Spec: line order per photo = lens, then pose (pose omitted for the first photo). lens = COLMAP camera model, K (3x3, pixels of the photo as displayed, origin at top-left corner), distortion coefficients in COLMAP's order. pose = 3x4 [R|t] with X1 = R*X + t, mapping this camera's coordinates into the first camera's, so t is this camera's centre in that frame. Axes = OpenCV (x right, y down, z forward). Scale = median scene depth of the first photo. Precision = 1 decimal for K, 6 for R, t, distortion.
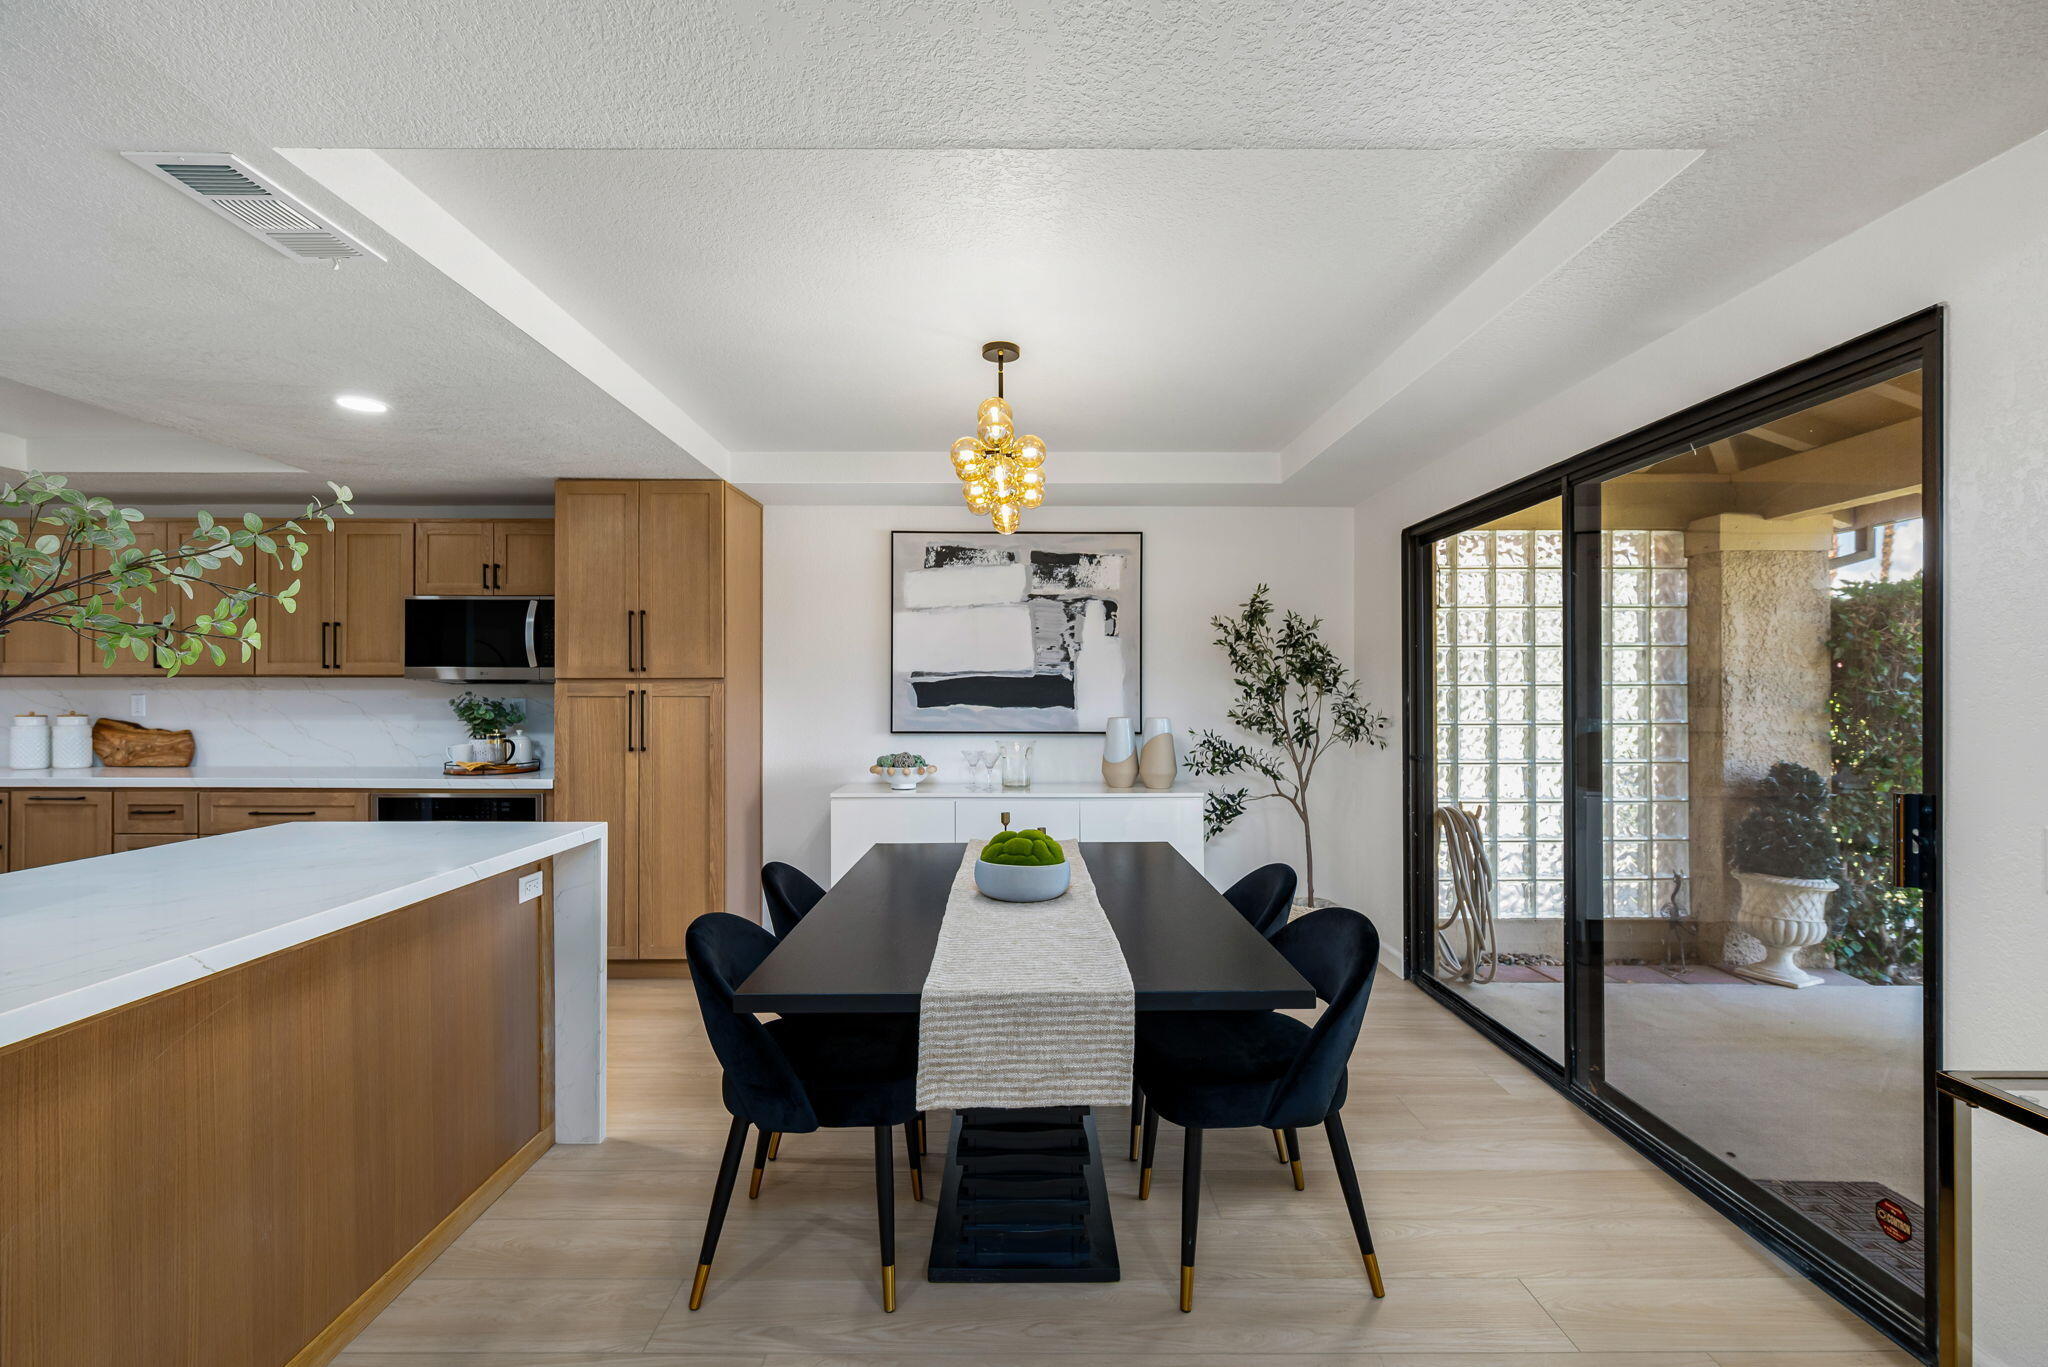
lens RADIAL K [[918.5, 0, 1024.0], [0, 918.5, 691.4], [0, 0, 1]] dist [-0.000880, -0.000079]
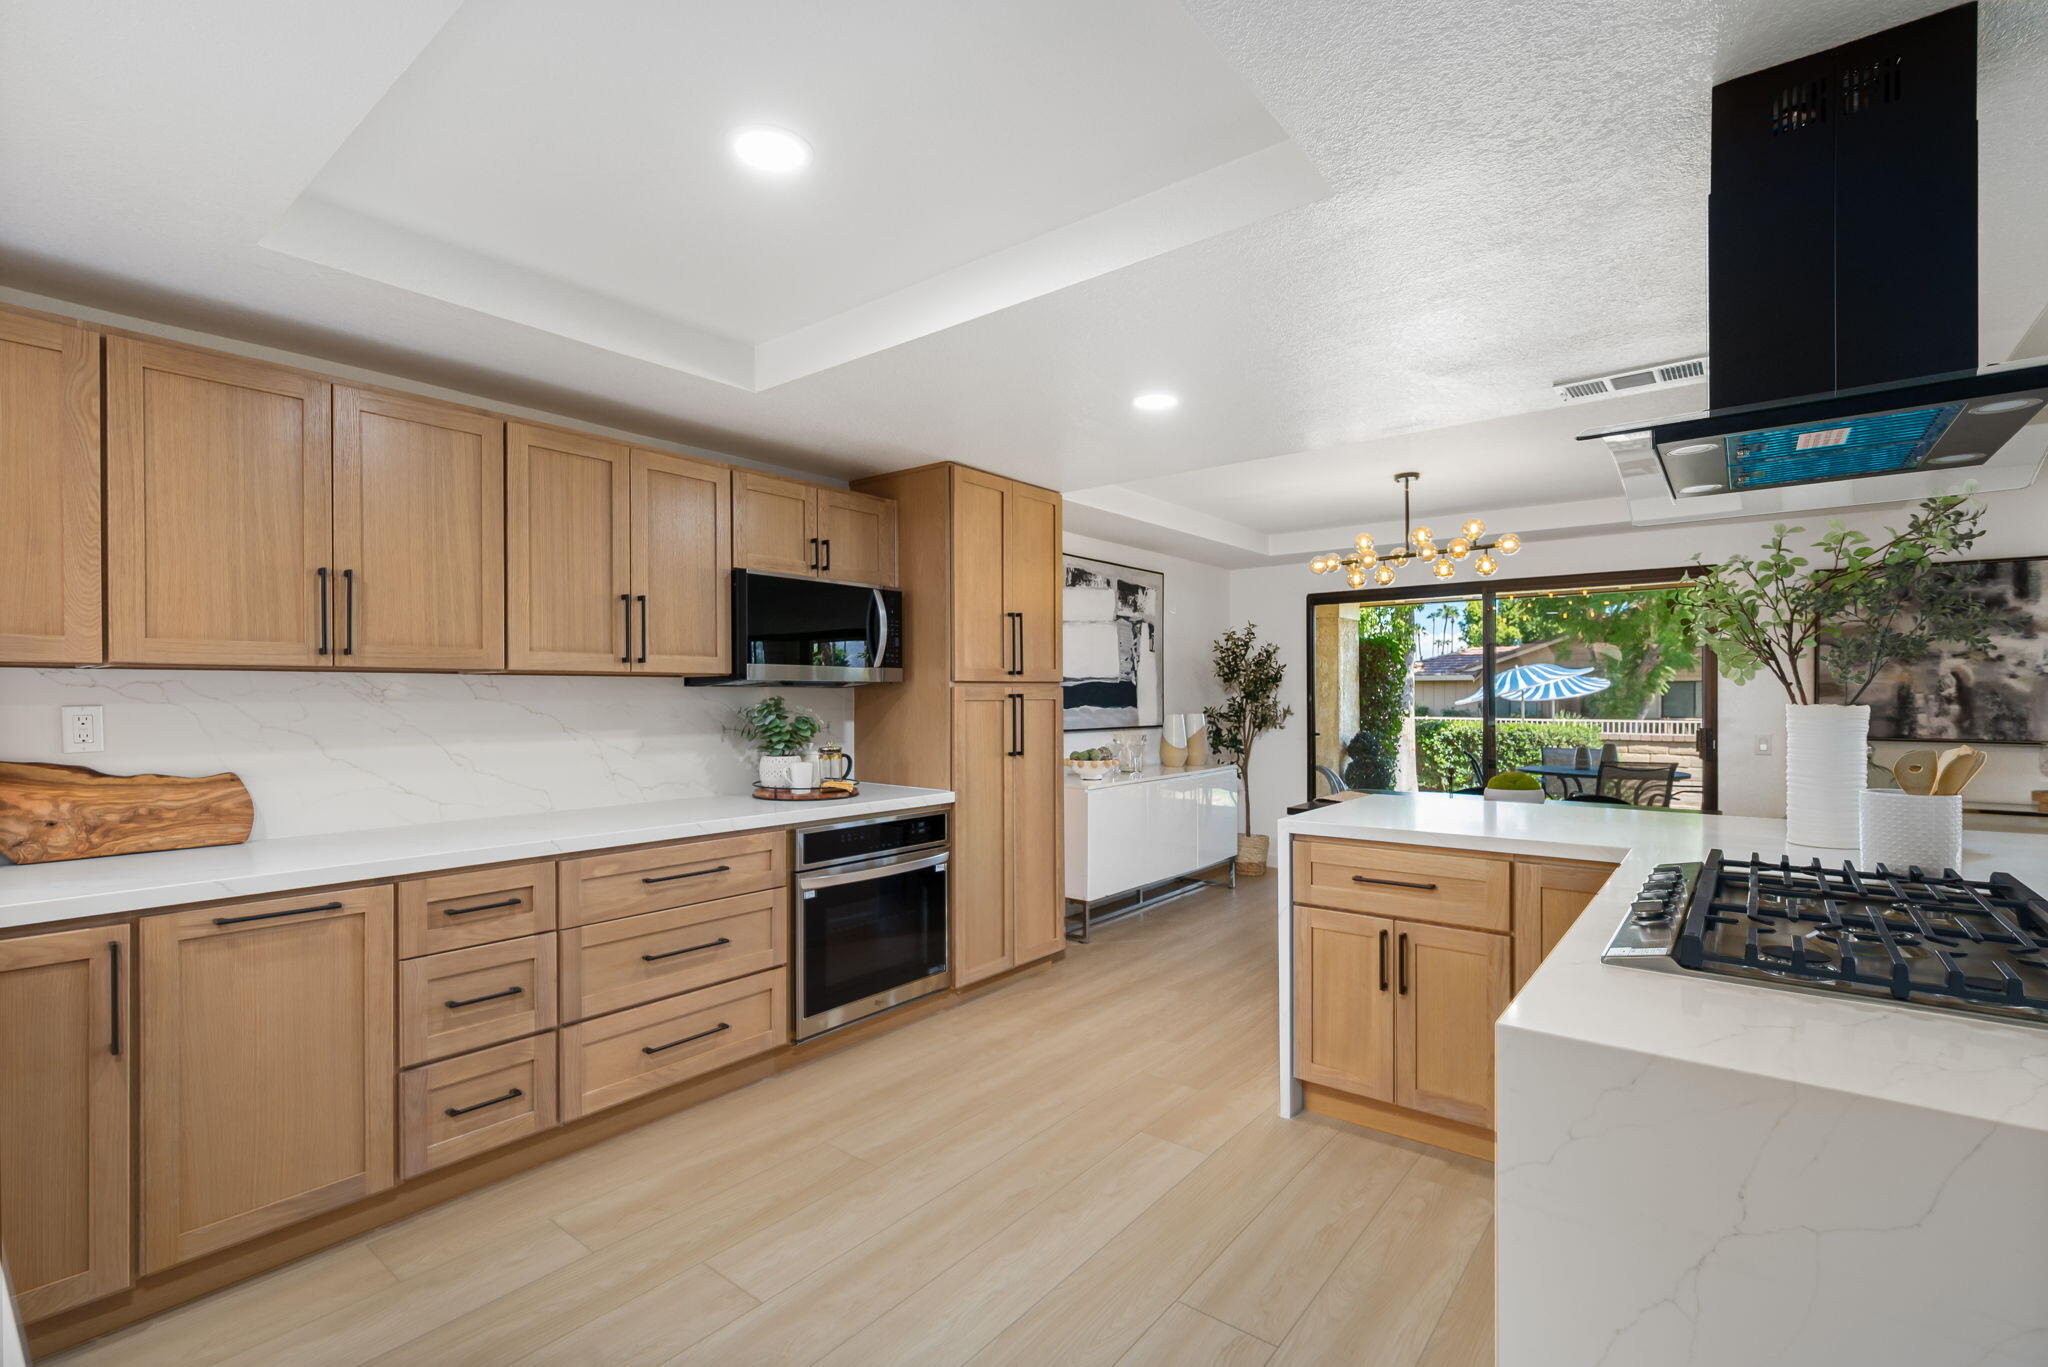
lens RADIAL K [[927.7, 0, 1024.9], [0, 927.7, 693.4], [0, 0, 1]] dist [-0.001277, 0.000090]
pose [[0.625320, -0.001225, 0.780367, -1.094936], [0.002689, 0.999996, -0.000585, -0.000921], [-0.780364, 0.002464, 0.625321, 0.341756]]
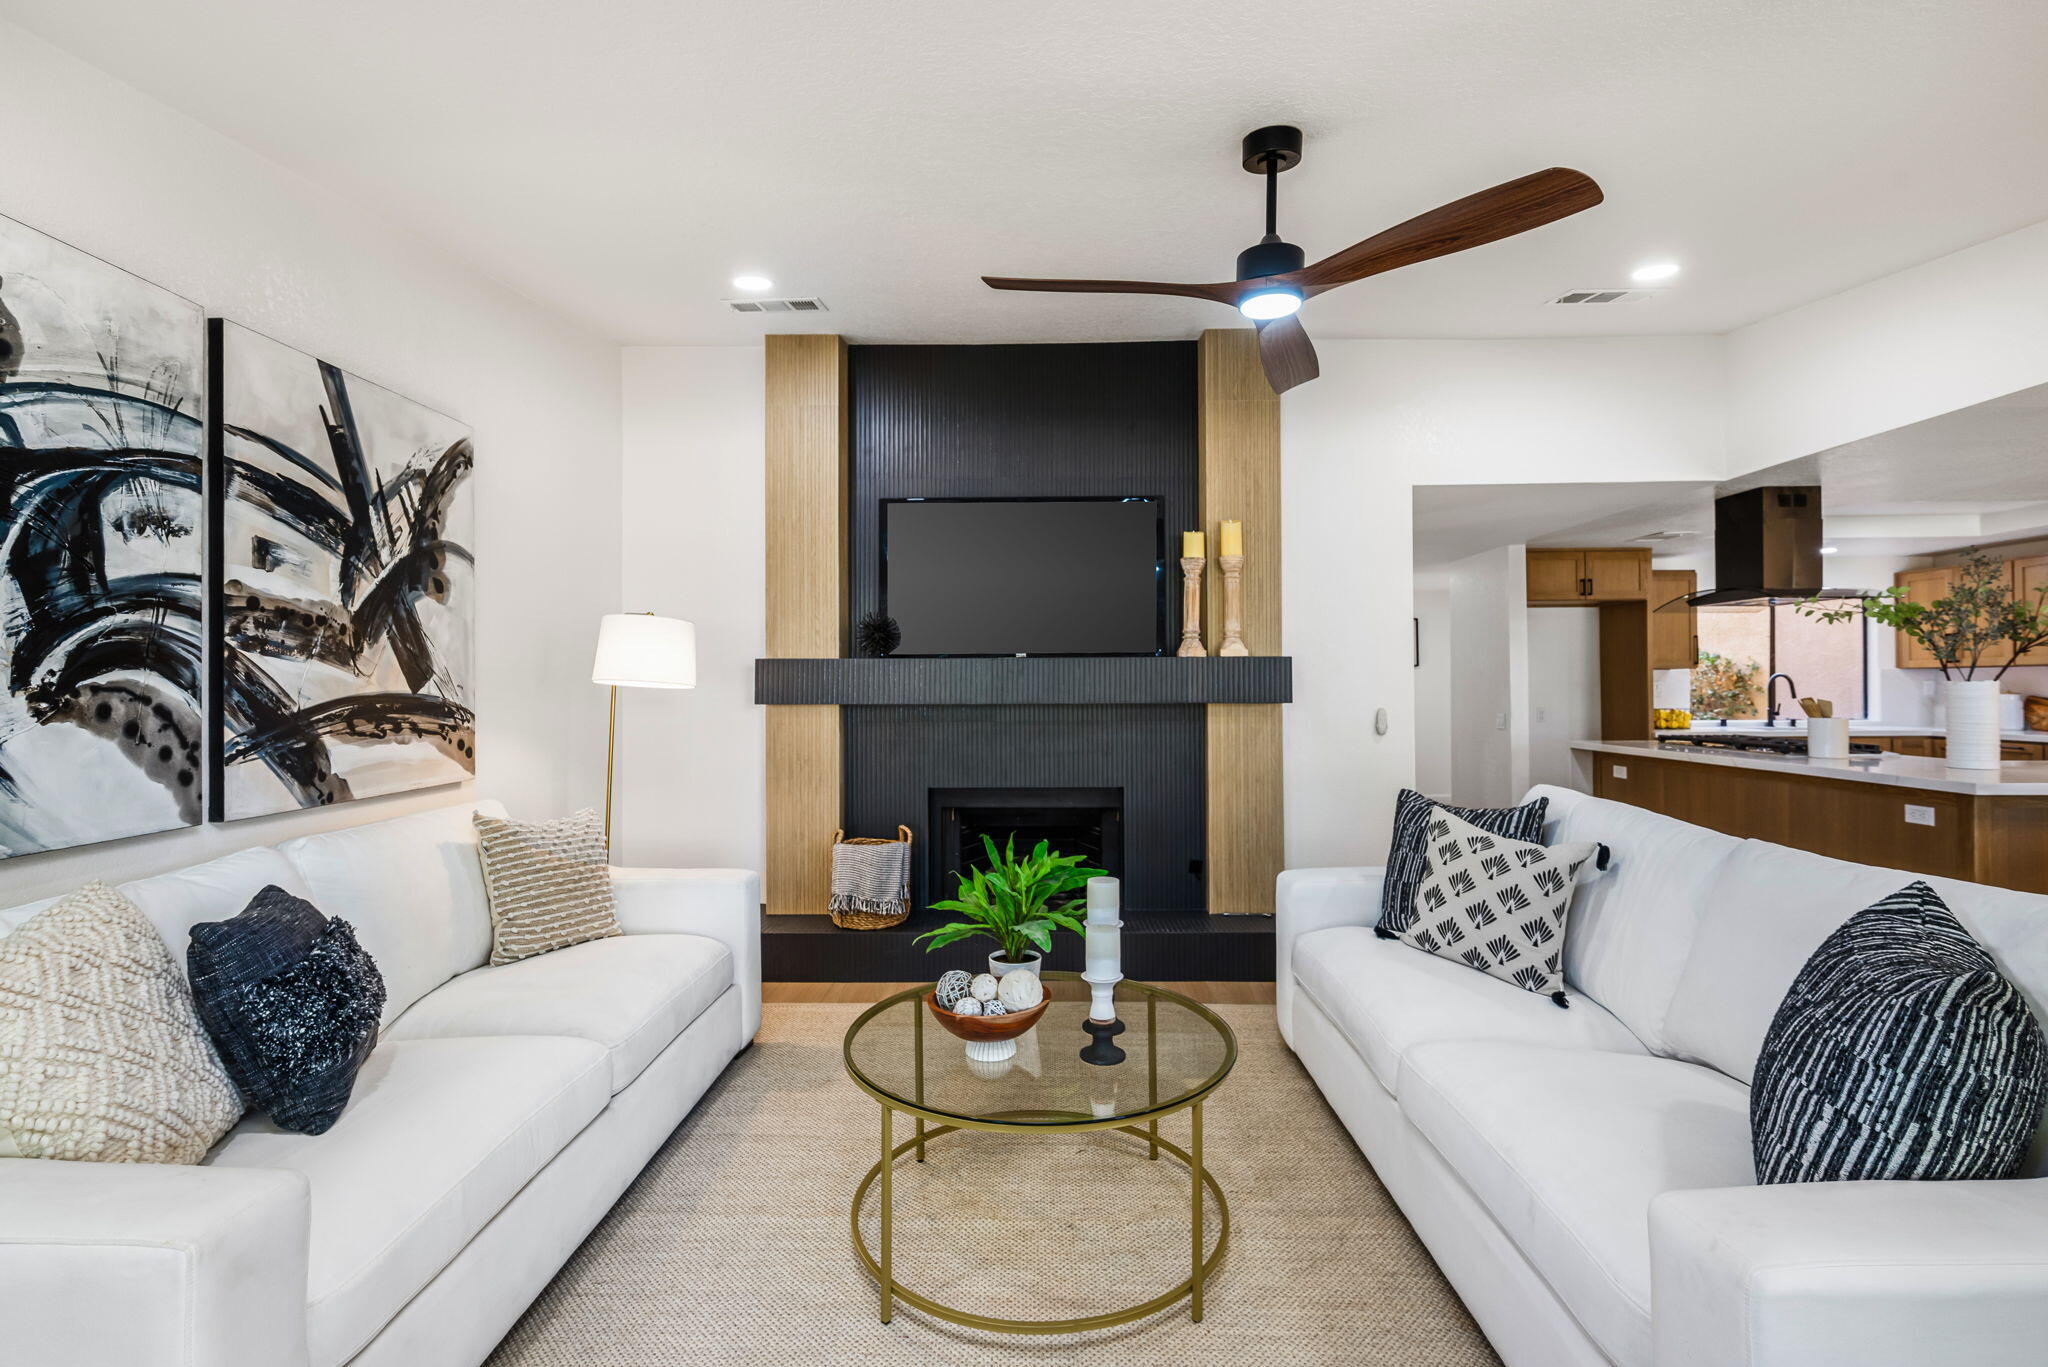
lens RADIAL K [[916.7, 0, 1027.5], [0, 916.7, 675.5], [0, 0, 1]] dist [-0.001180, -0.000384]
pose [[-0.025011, -0.011613, -0.999620, 0.455986], [0.005462, 0.999916, -0.011753, 0.005658], [0.999672, -0.005754, -0.024946, -0.521031]]
